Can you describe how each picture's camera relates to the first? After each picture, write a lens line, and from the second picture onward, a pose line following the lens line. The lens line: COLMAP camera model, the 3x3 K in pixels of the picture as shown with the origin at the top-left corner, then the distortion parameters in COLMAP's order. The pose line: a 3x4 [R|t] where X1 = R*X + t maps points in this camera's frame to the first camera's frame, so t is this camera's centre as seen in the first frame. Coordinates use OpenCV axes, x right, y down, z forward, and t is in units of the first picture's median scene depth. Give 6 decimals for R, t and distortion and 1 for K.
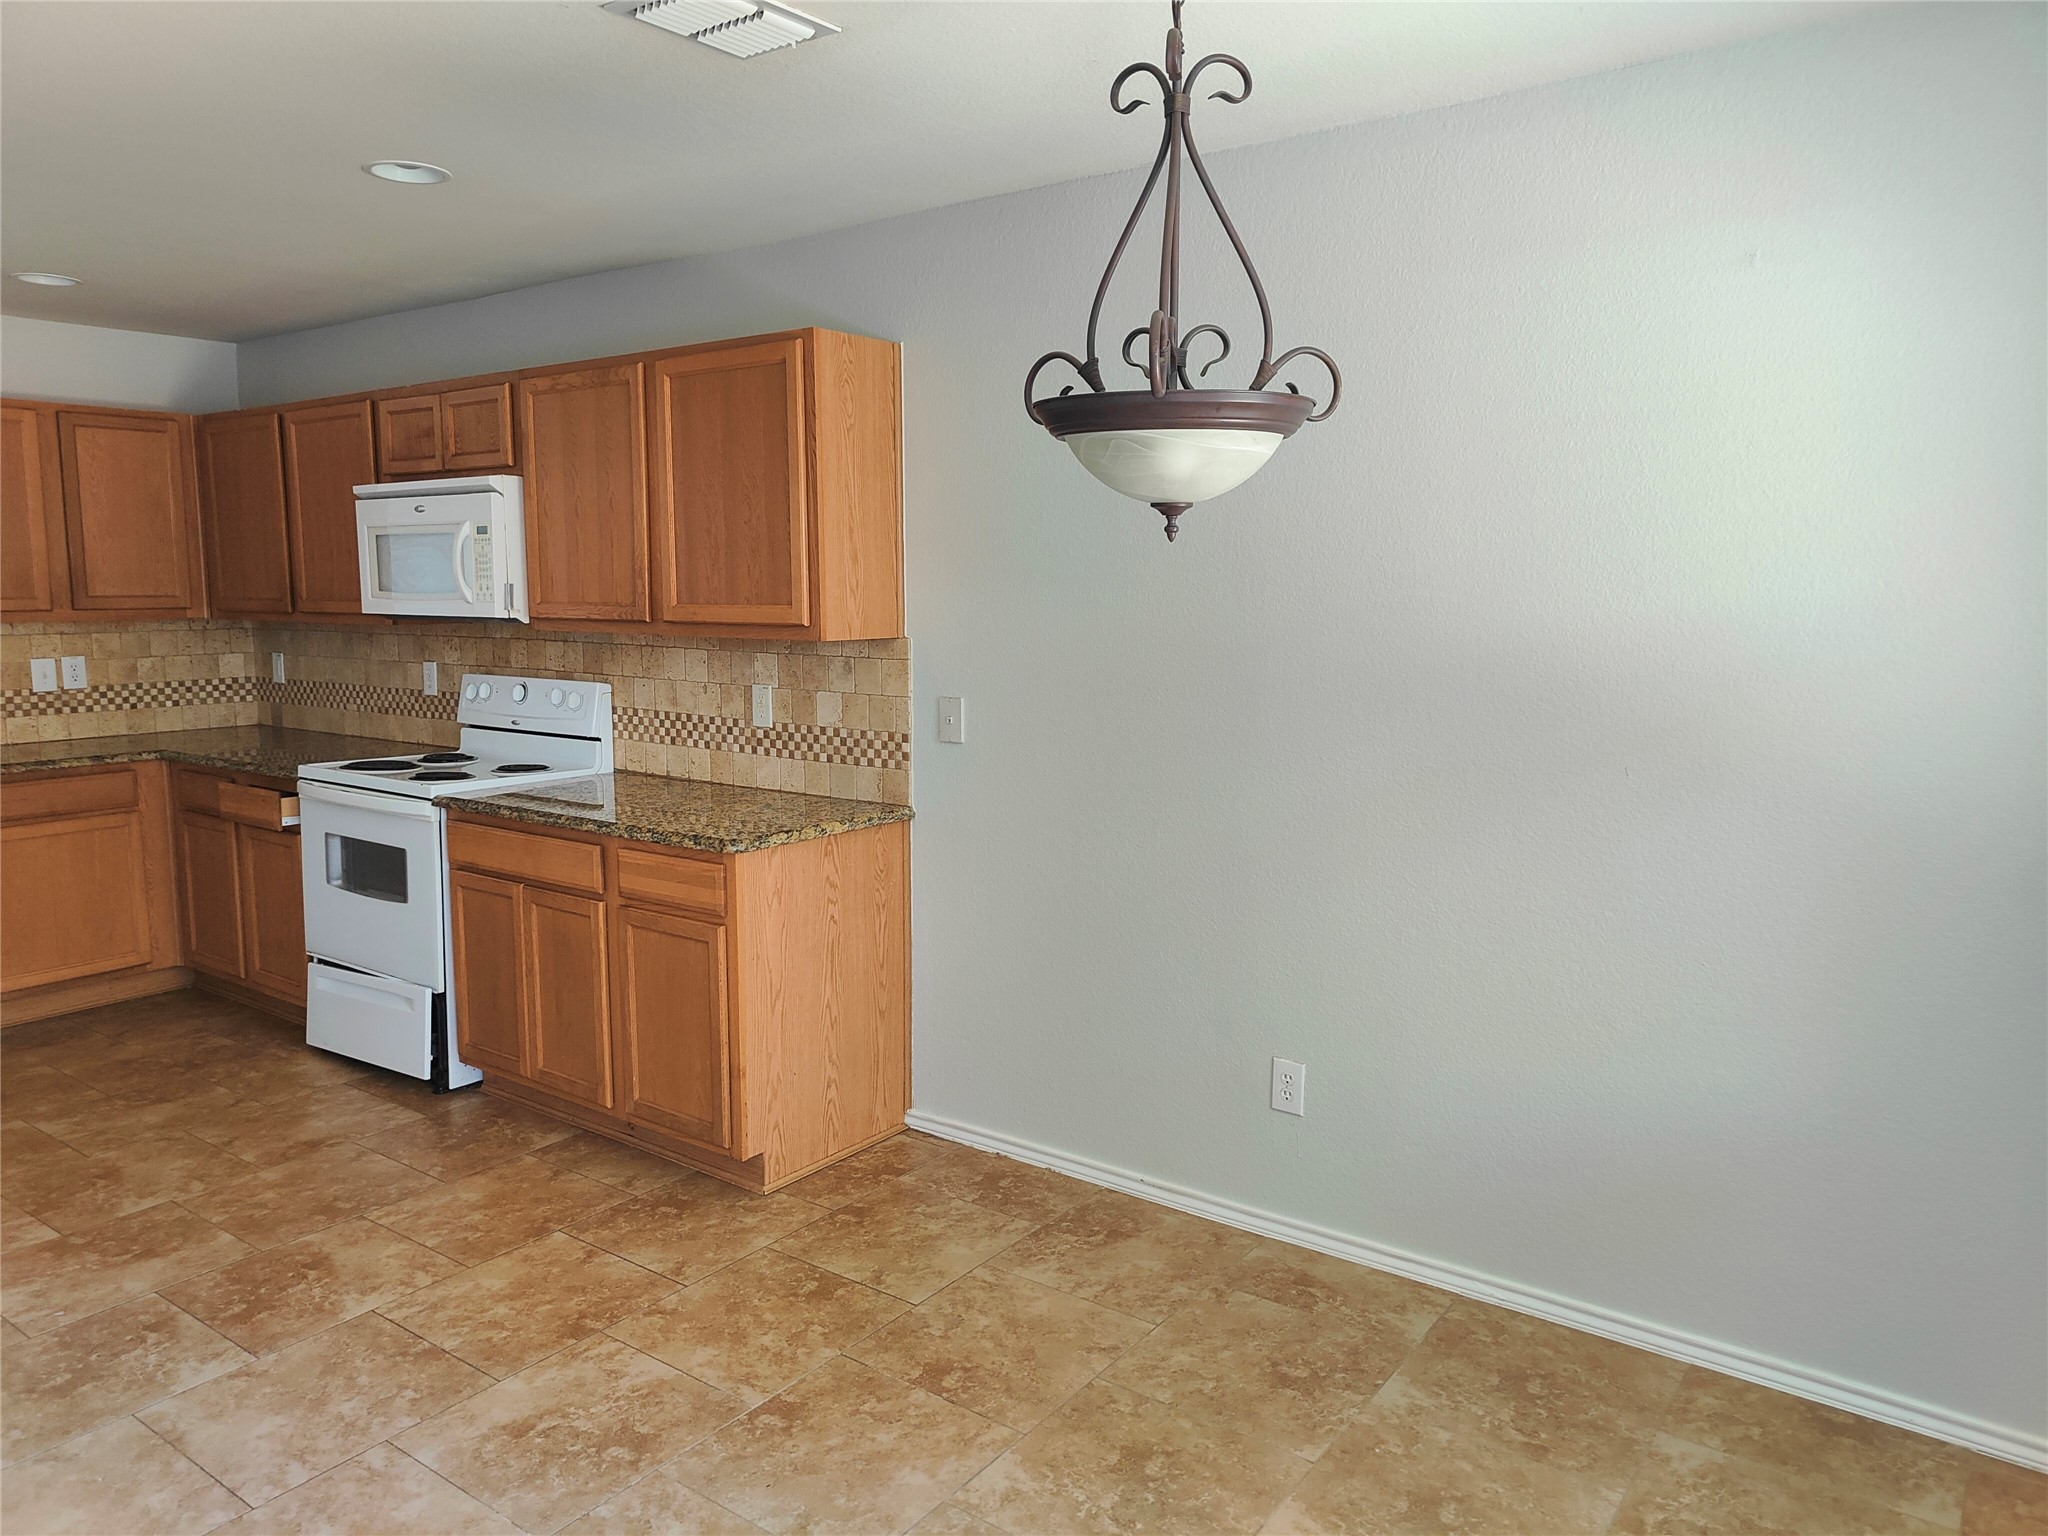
lens RADIAL K [[1433.5, 0, 1041.2], [0, 1433.5, 756.9], [0, 0, 1]] dist [0.016907, -0.009782]
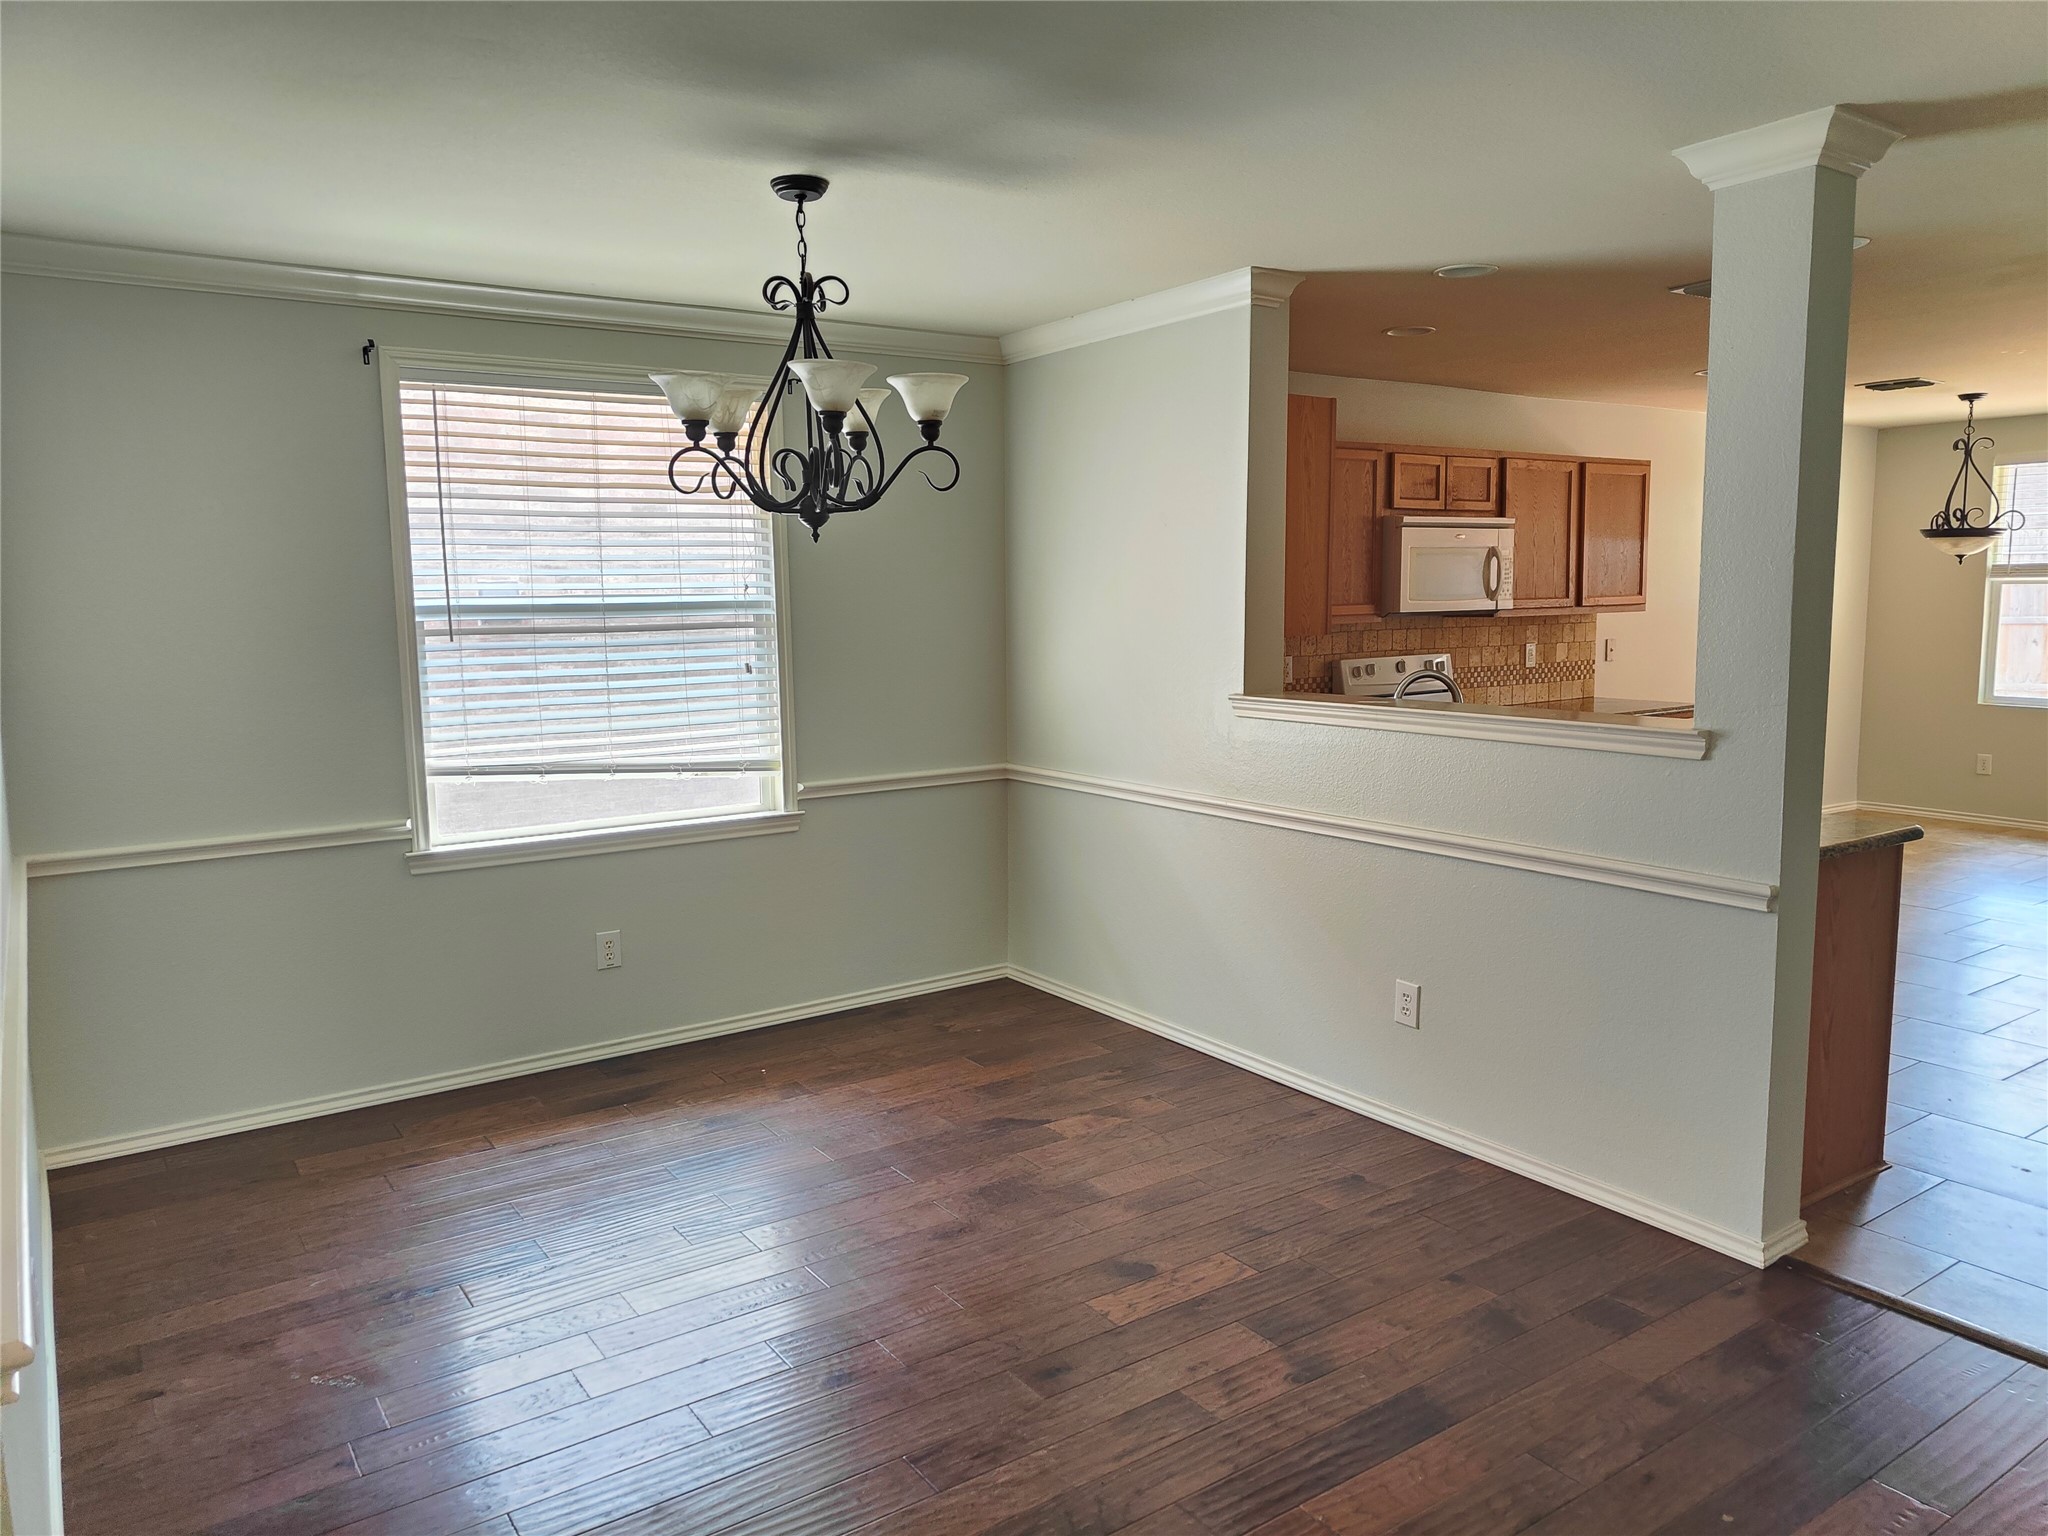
lens RADIAL K [[1433.5, 0, 1031.2], [0, 1433.5, 764.9], [0, 0, 1]] dist [0.016907, -0.009782]
pose [[0.319238, -0.119928, 0.940055, -2.159521], [0.134184, 0.987687, 0.080436, -0.132735], [-0.938127, 0.100462, 0.331400, 1.050721]]
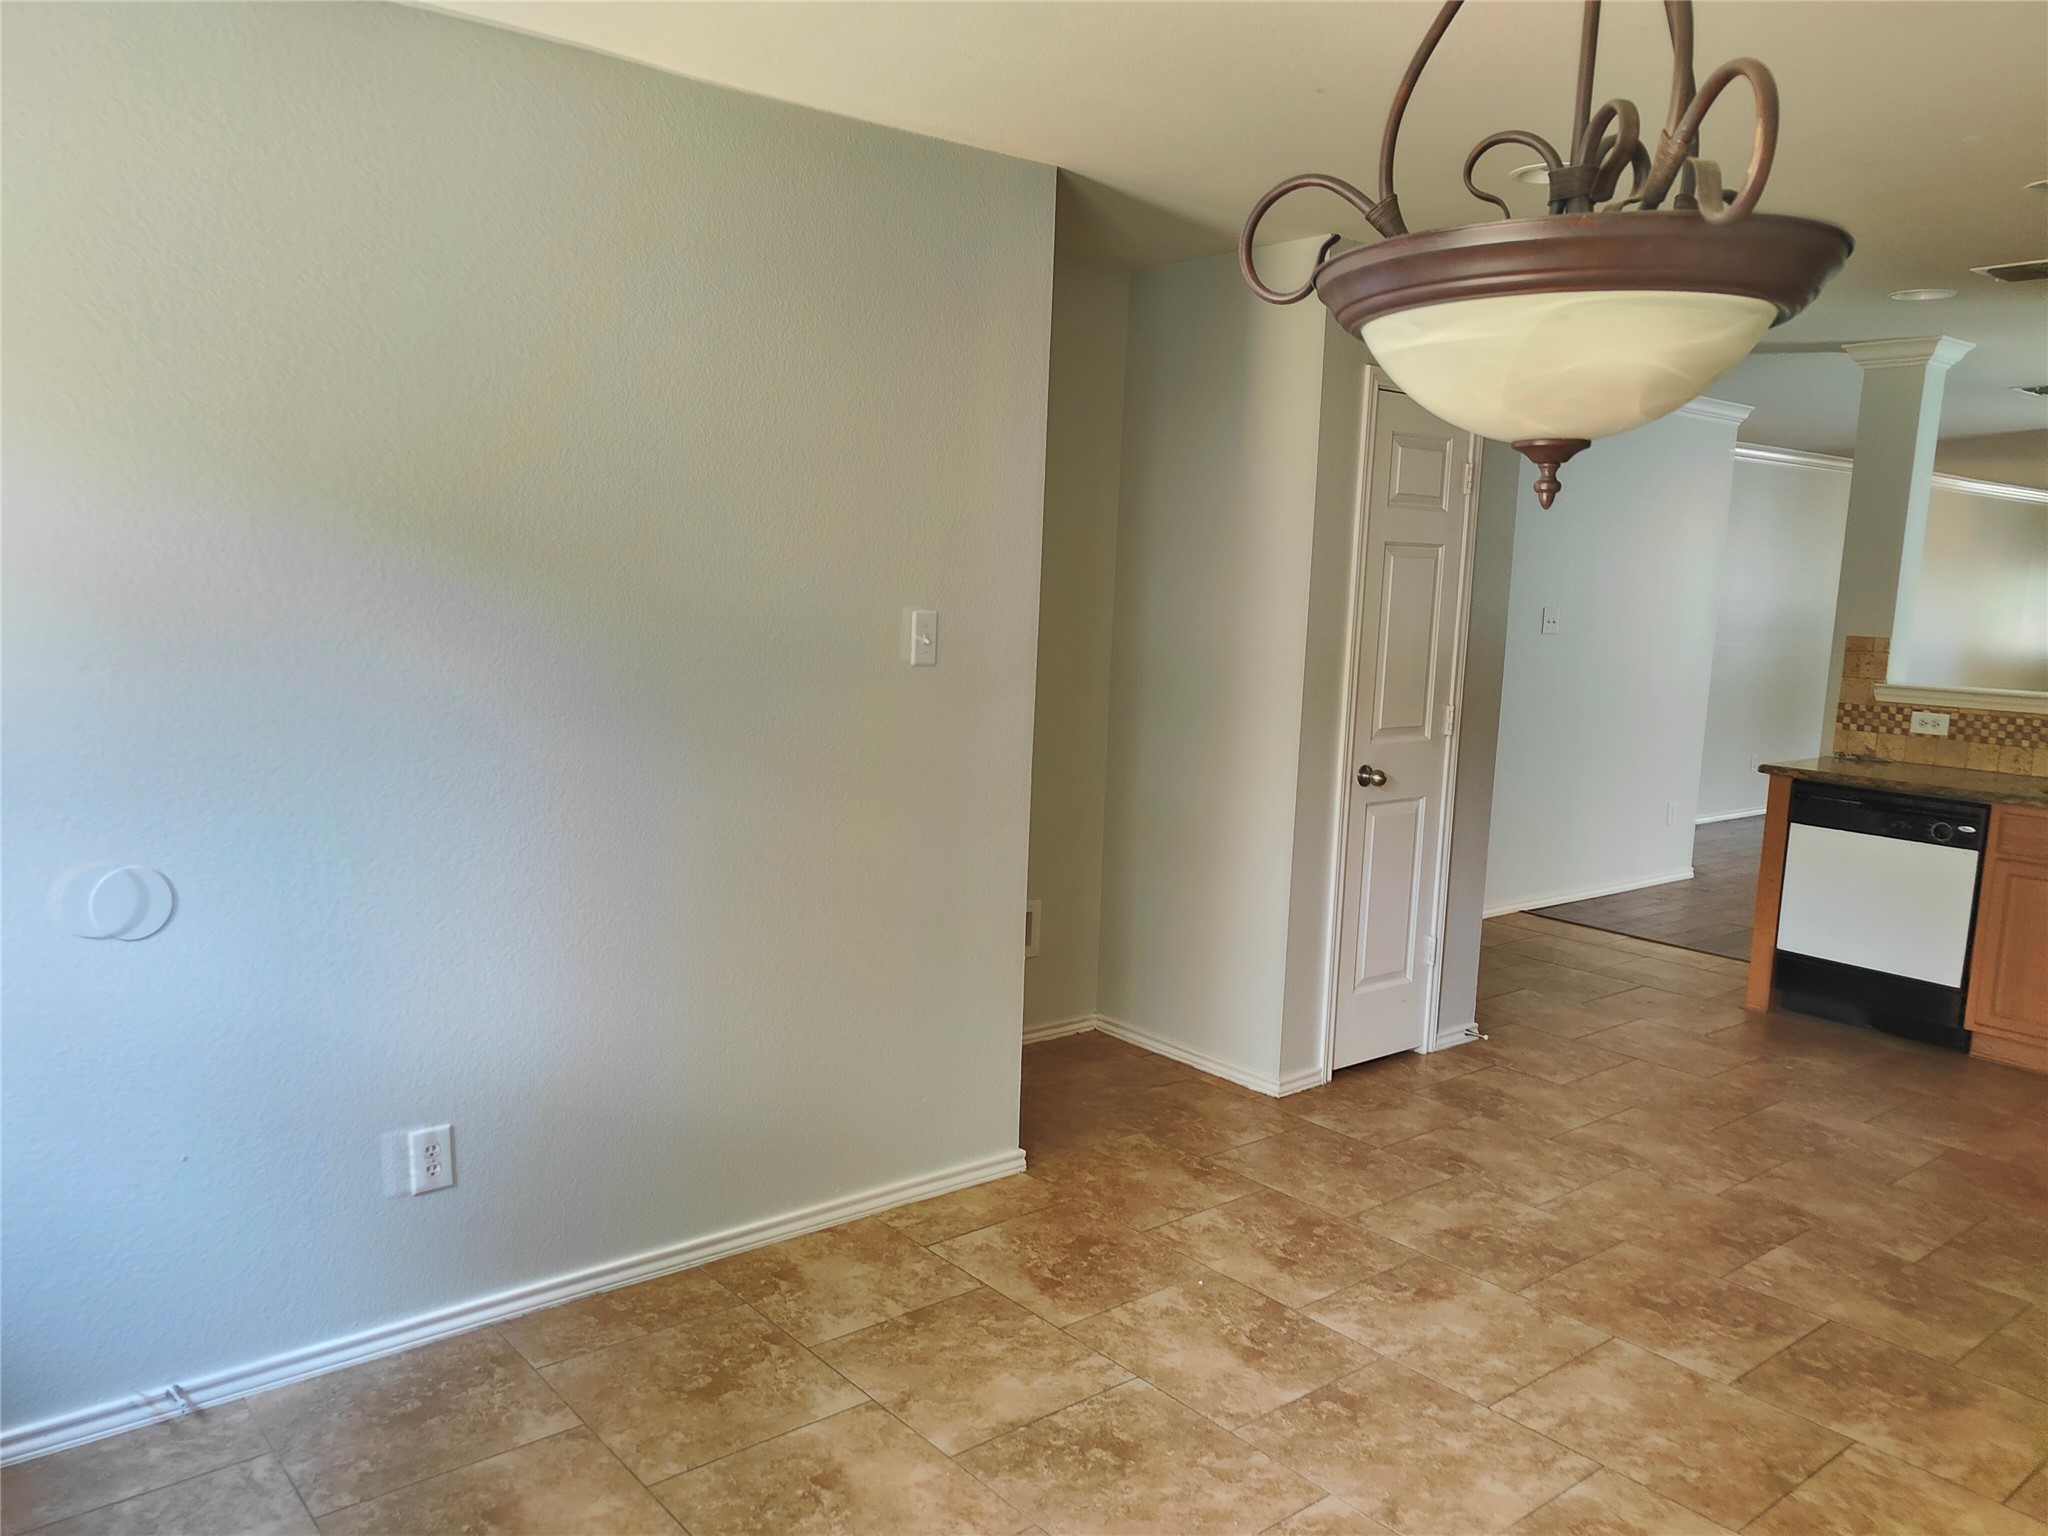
lens RADIAL K [[1517.3, 0, 964.0], [0, 1517.3, 787.1], [0, 0, 1]] dist [0.020788, -0.008449]
pose [[-0.266959, 0.129397, -0.954981, 0.379562], [-0.154229, 0.972436, 0.174876, -0.056691], [0.951287, 0.193971, -0.239644, 0.478175]]
